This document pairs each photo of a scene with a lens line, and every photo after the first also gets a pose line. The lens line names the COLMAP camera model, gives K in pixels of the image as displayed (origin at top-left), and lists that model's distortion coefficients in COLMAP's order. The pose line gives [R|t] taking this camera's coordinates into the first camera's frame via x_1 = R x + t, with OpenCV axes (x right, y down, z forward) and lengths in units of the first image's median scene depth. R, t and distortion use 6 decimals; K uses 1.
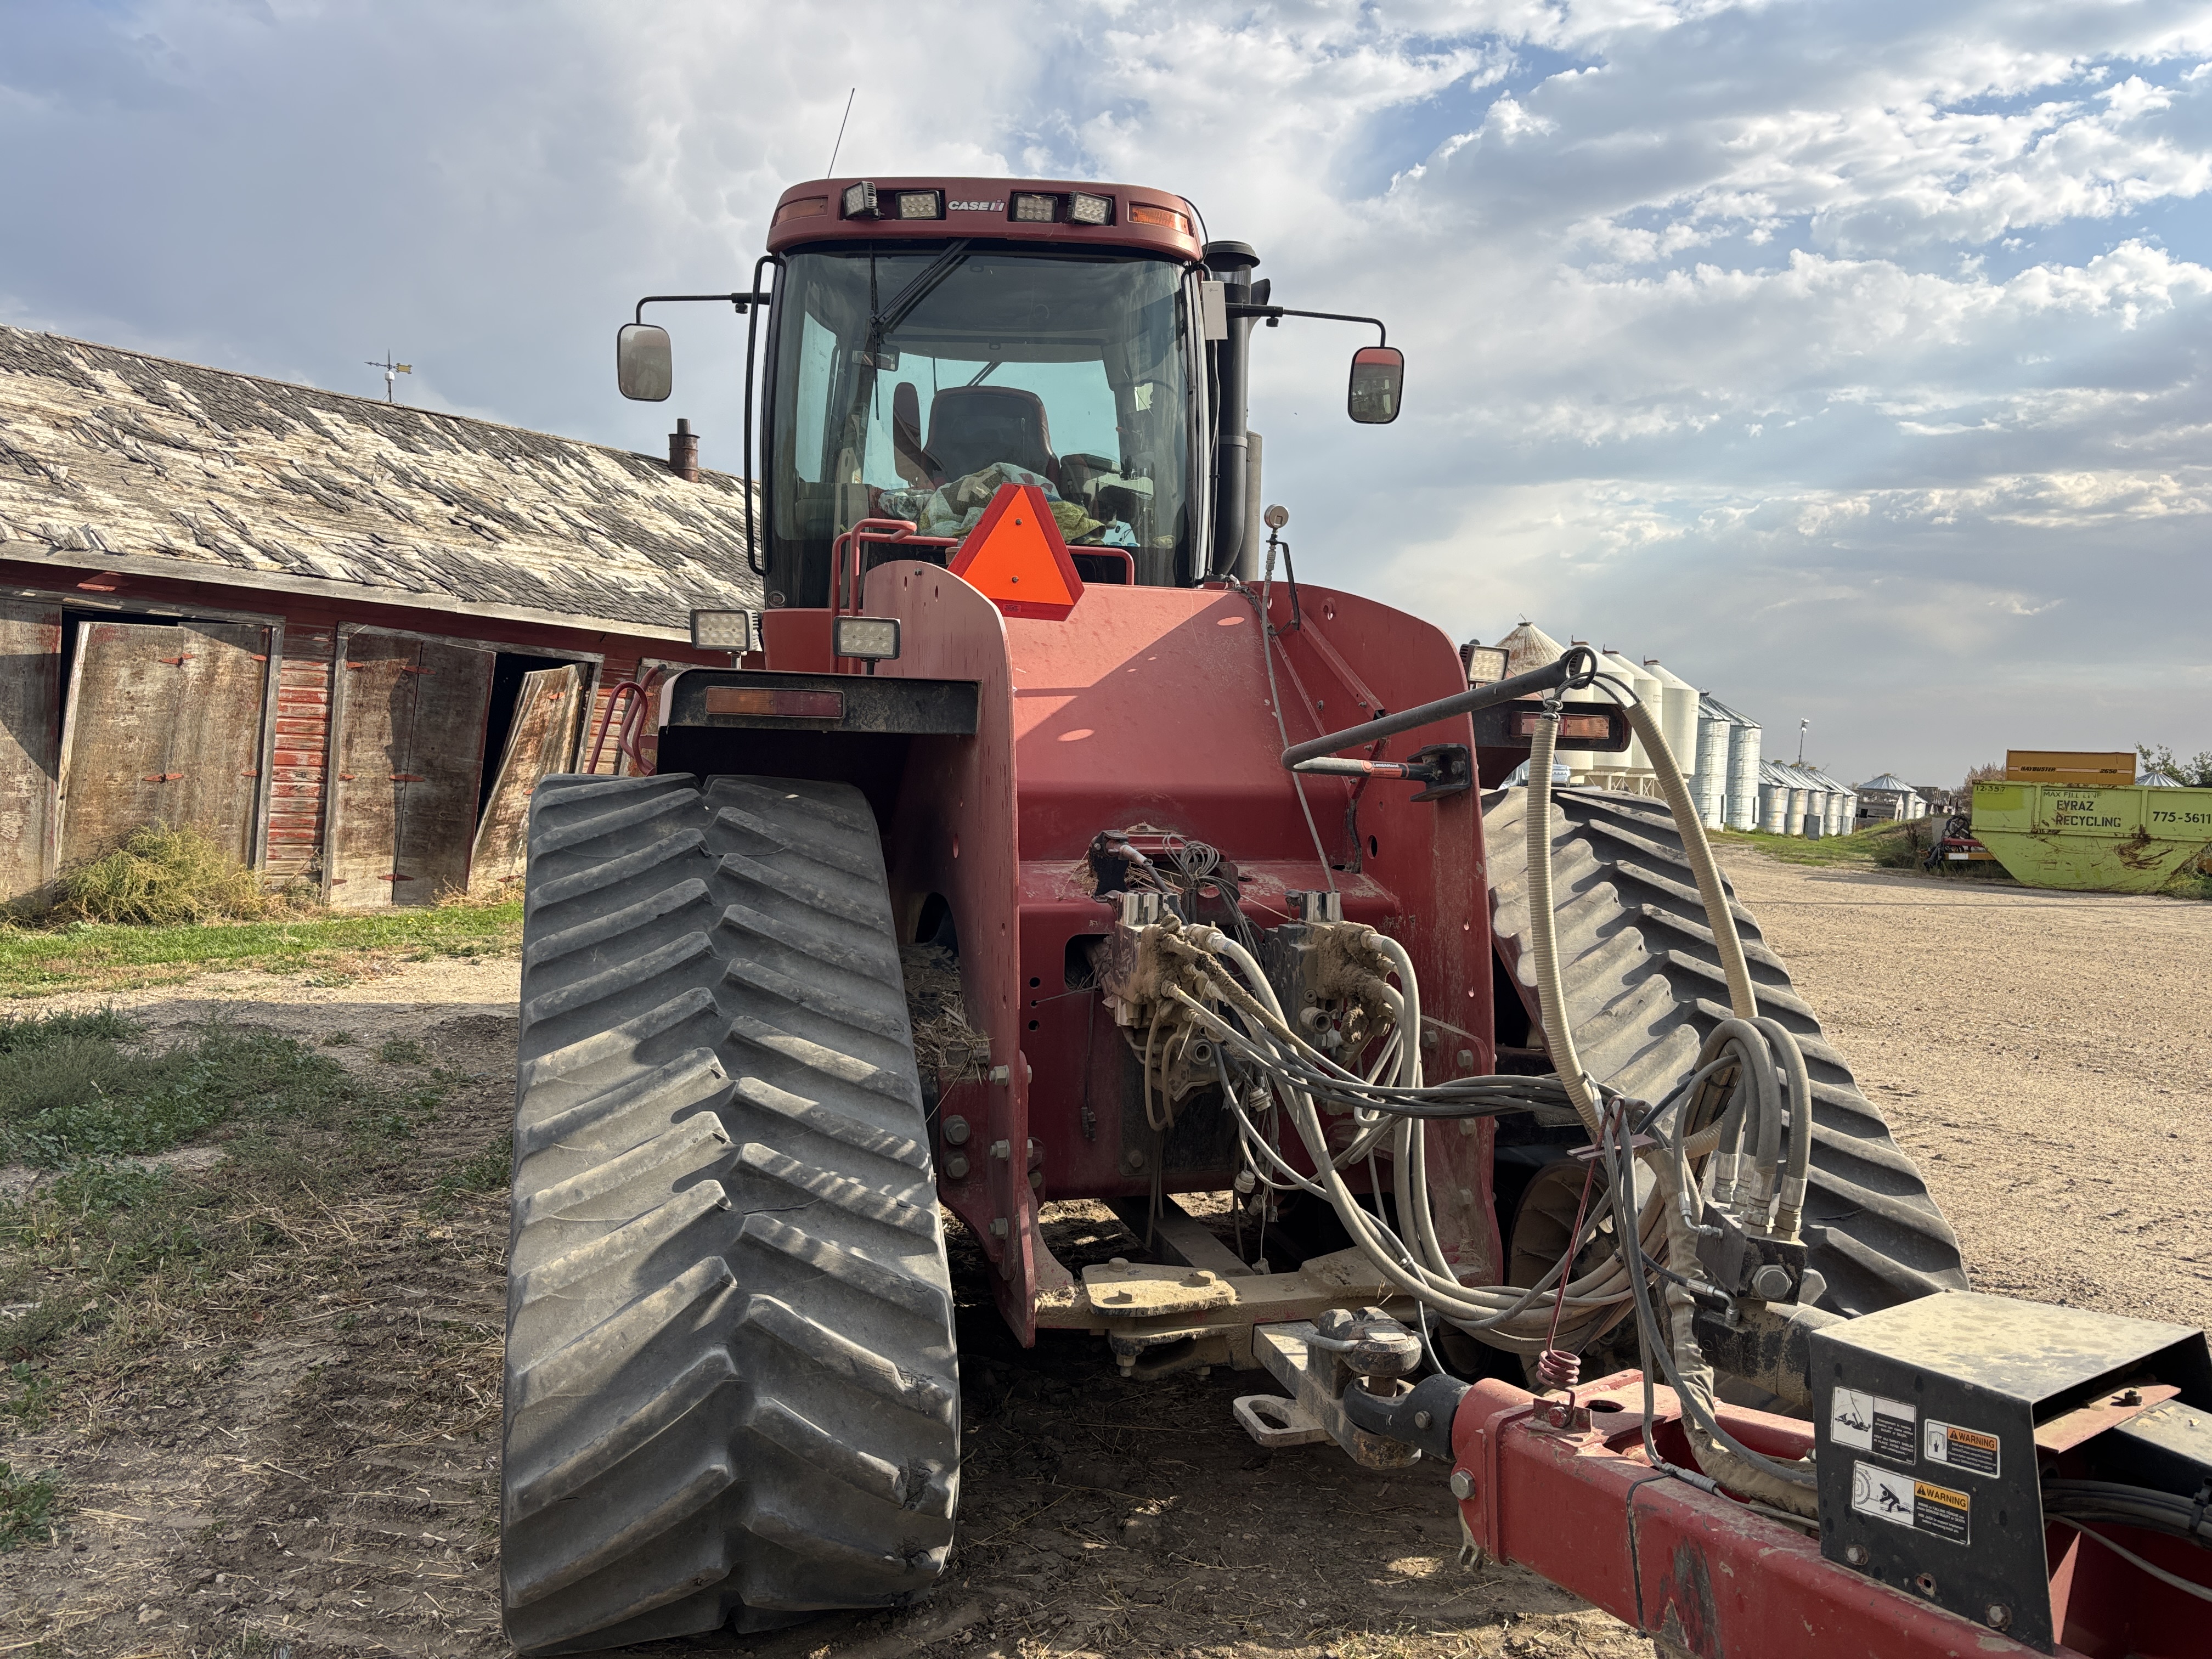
lens RADIAL K [[1665.8, 0, 1161.9], [0, 1665.8, 829.0], [0, 0, 1]] dist [0.045259, -0.002624]
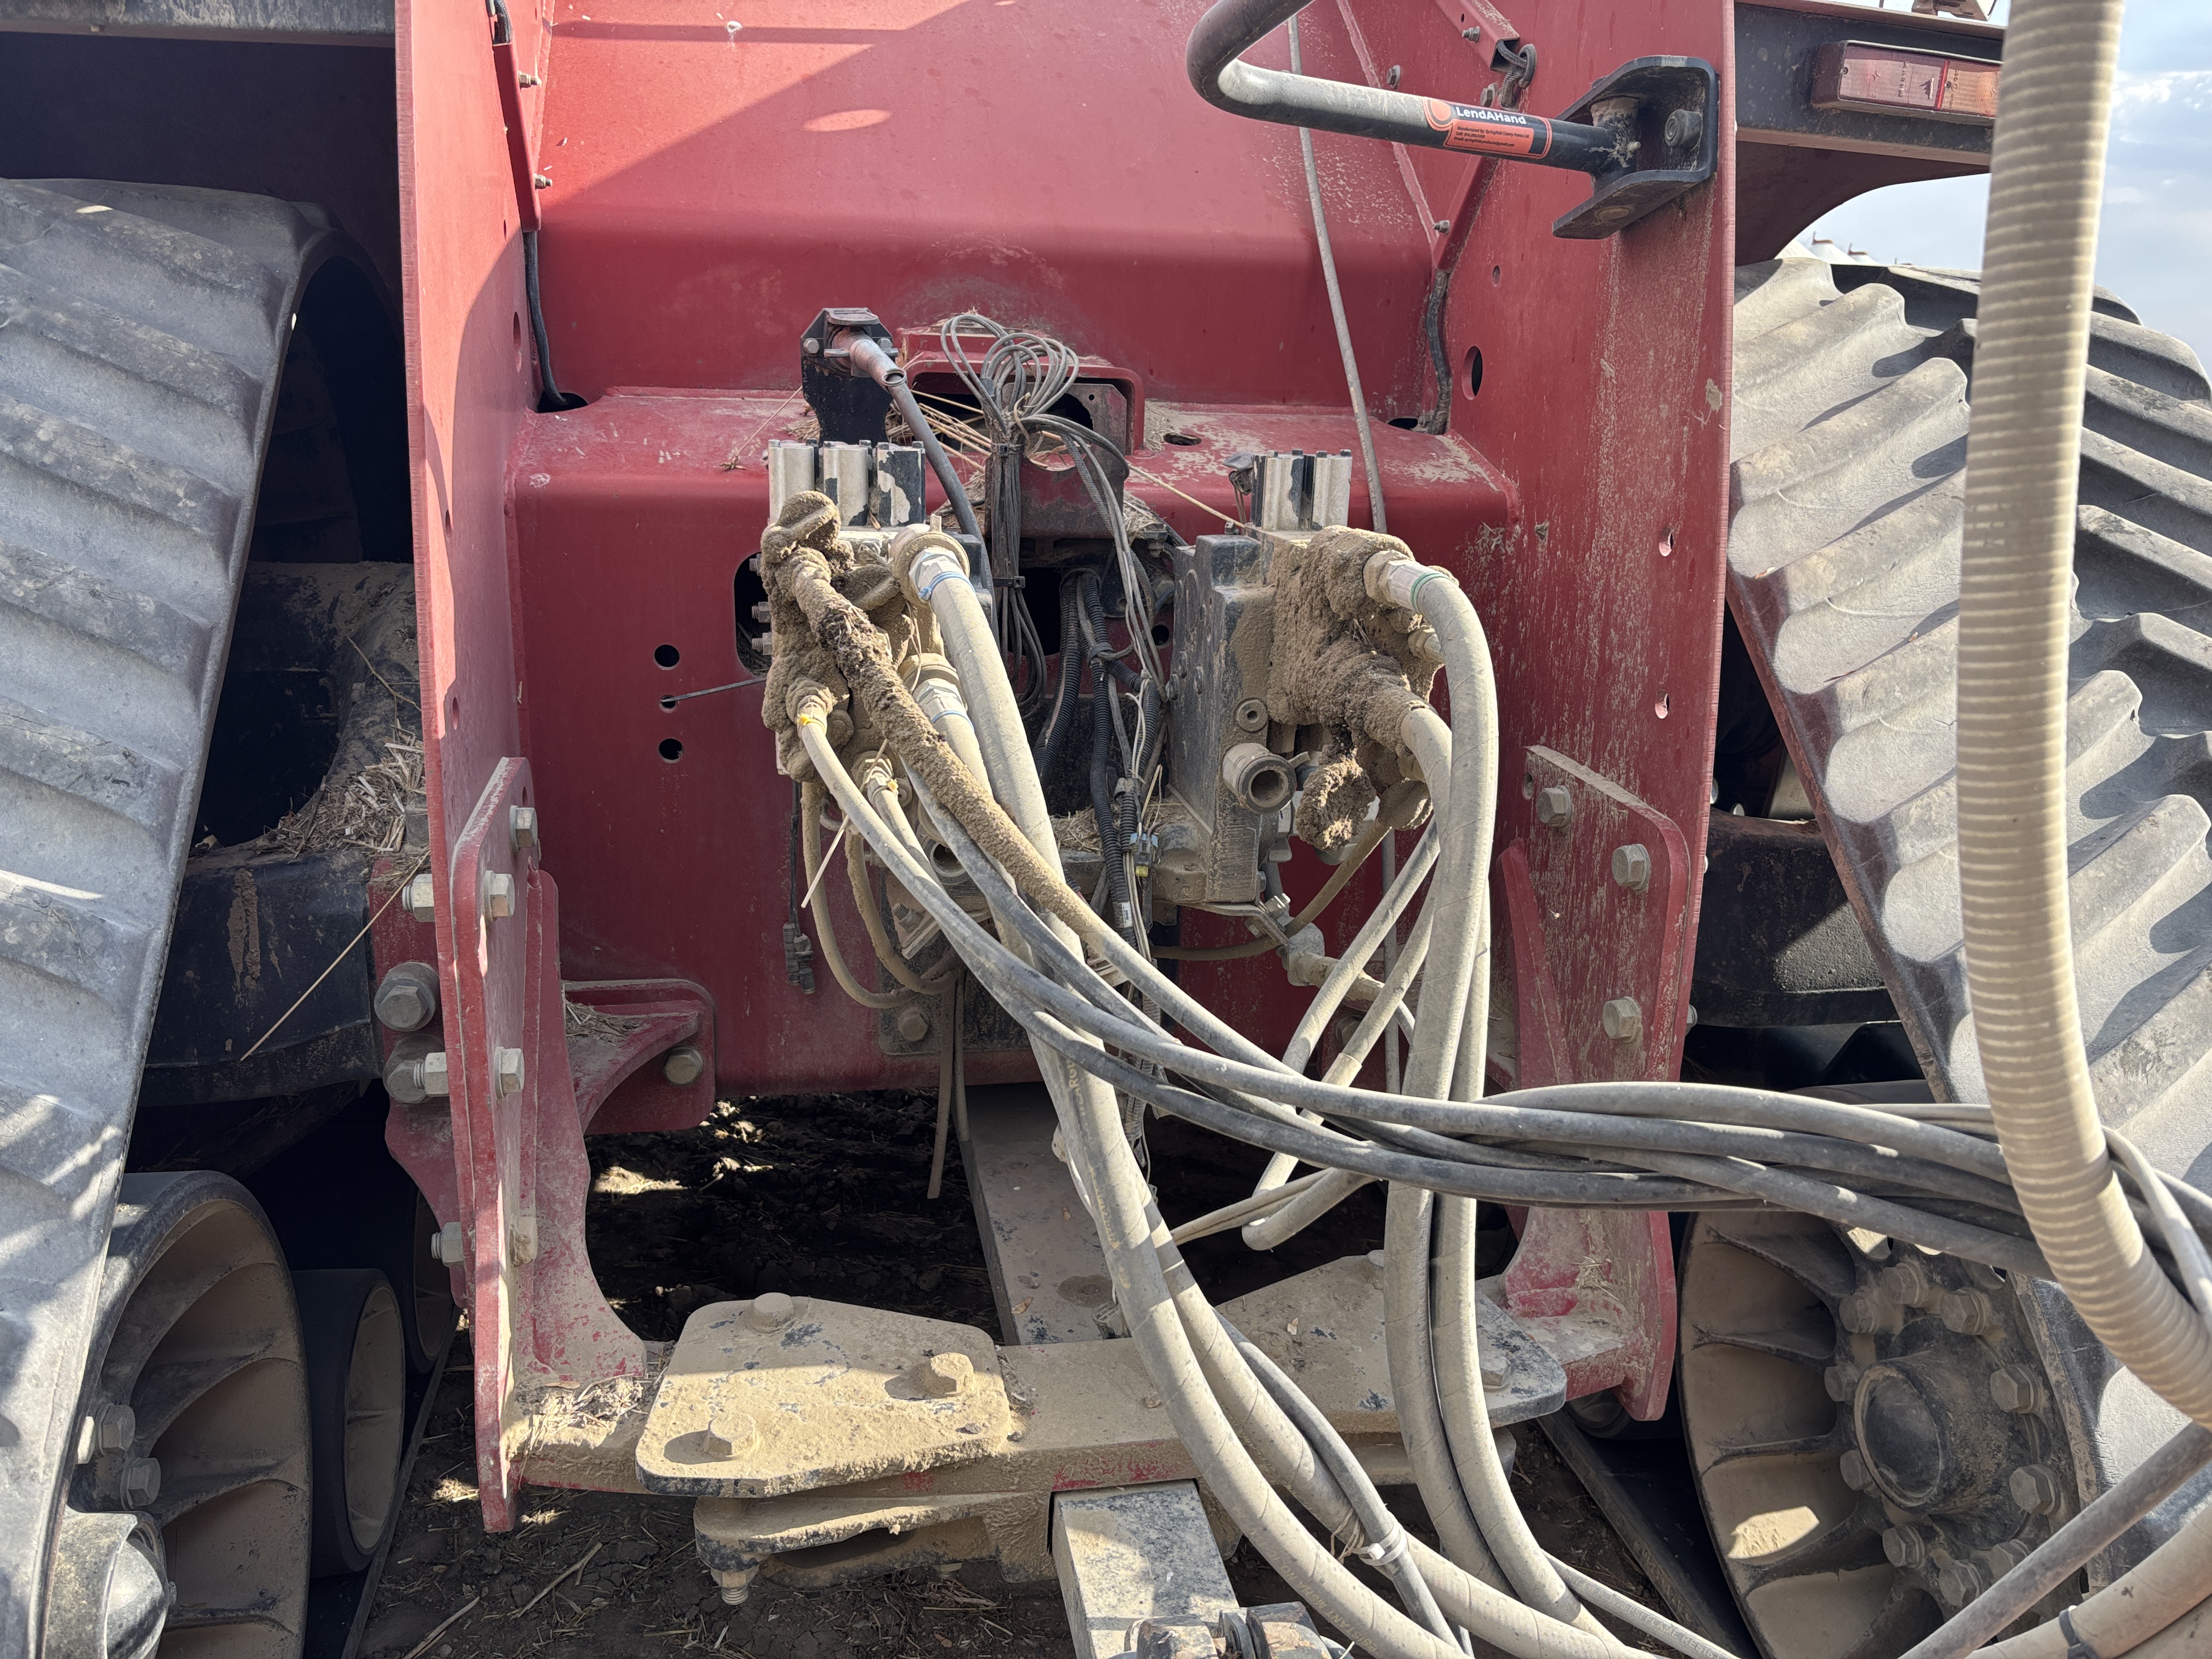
lens RADIAL K [[1674.9, 0, 1107.4], [0, 1674.9, 862.2], [0, 0, 1]] dist [0.067377, -0.088763]
pose [[0.990736, 0.046445, -0.127612, 0.106543], [-0.014670, 0.970801, 0.239436, 0.036932], [0.135006, -0.235346, 0.962489, 0.582365]]
